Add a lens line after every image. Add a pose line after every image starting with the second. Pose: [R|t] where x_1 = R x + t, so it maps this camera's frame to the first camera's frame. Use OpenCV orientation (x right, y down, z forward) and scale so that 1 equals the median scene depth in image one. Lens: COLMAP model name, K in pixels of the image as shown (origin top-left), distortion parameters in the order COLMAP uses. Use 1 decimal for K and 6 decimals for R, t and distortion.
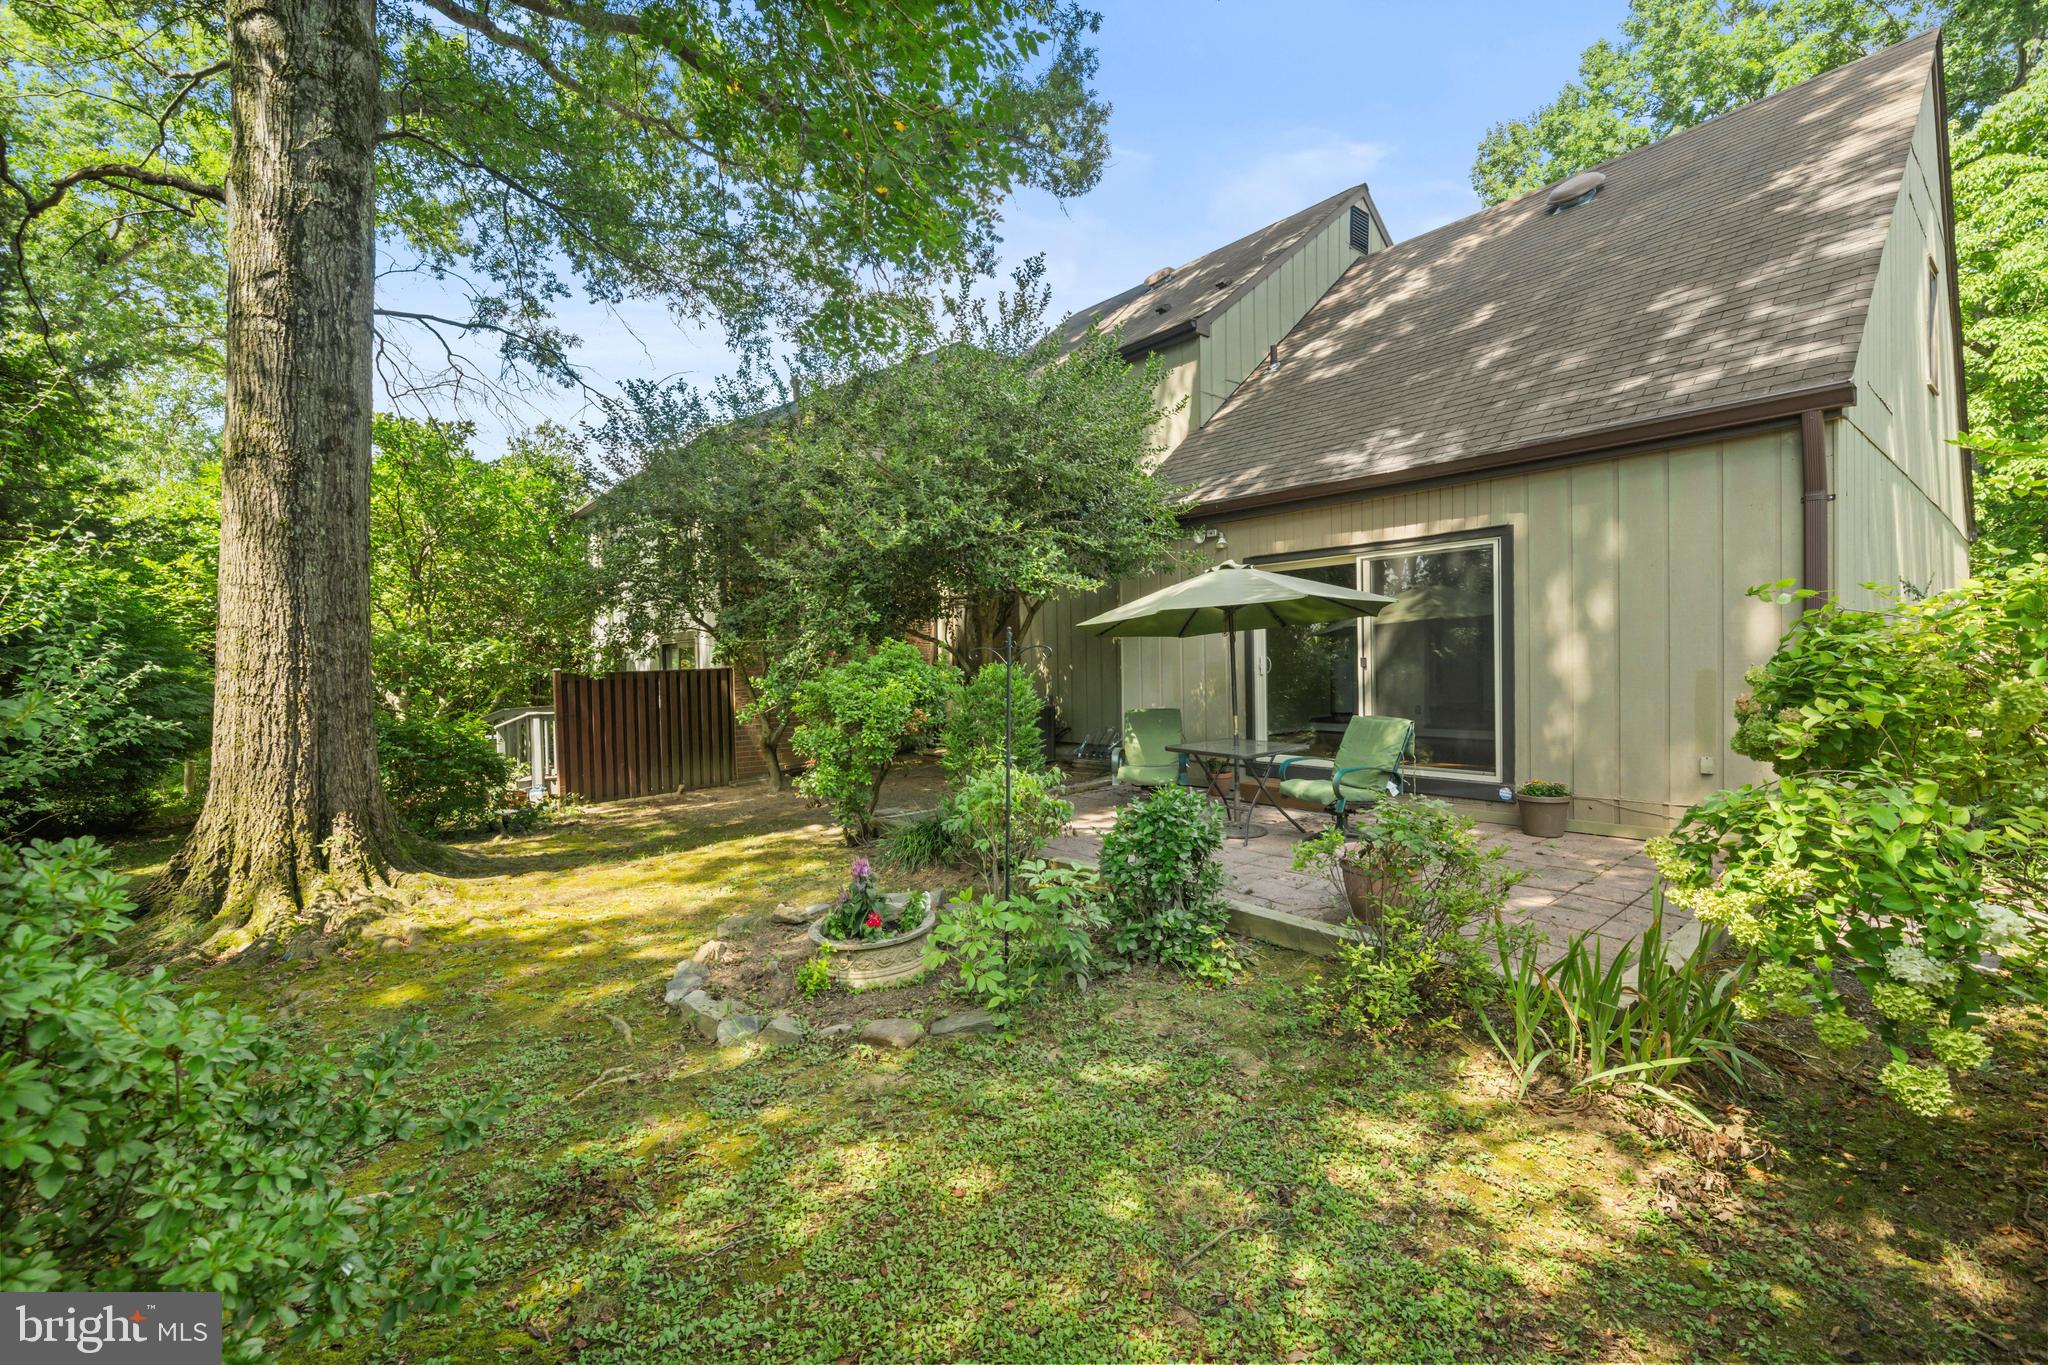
lens RADIAL K [[886.6, 0, 1021.4], [0, 886.6, 677.9], [0, 0, 1]] dist [-0.000338, 0.000822]
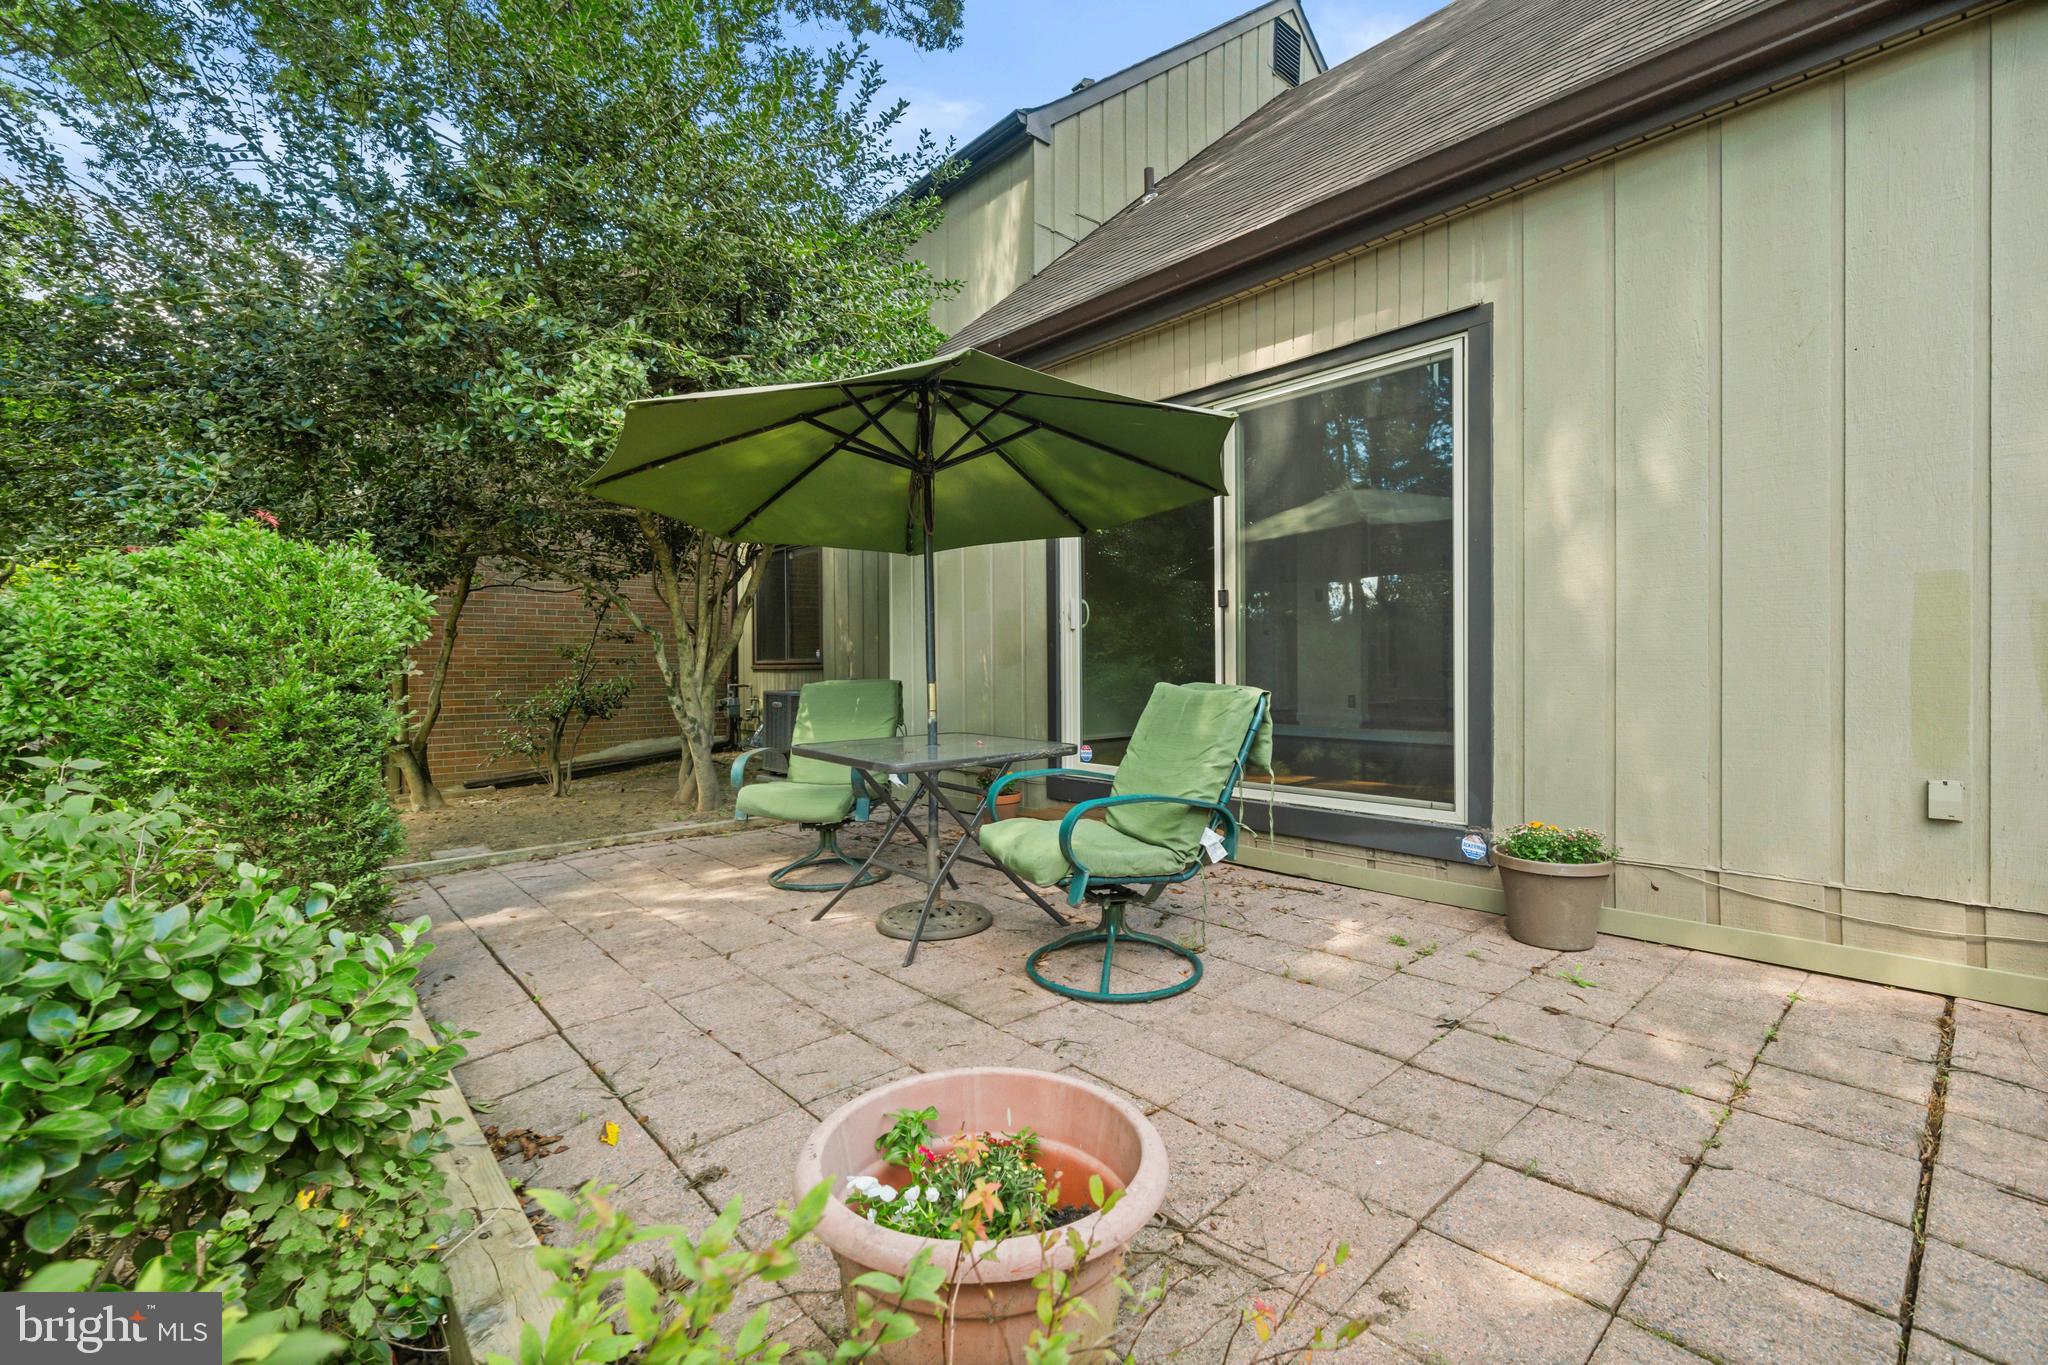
lens RADIAL K [[886.6, 0, 1027.3], [0, 886.6, 679.2], [0, 0, 1]] dist [-0.000338, 0.000822]
pose [[0.999441, 0.015270, 0.029733, 0.277900], [-0.014959, 0.999831, -0.010664, 0.044669], [-0.029891, 0.010213, 0.999501, 0.505927]]
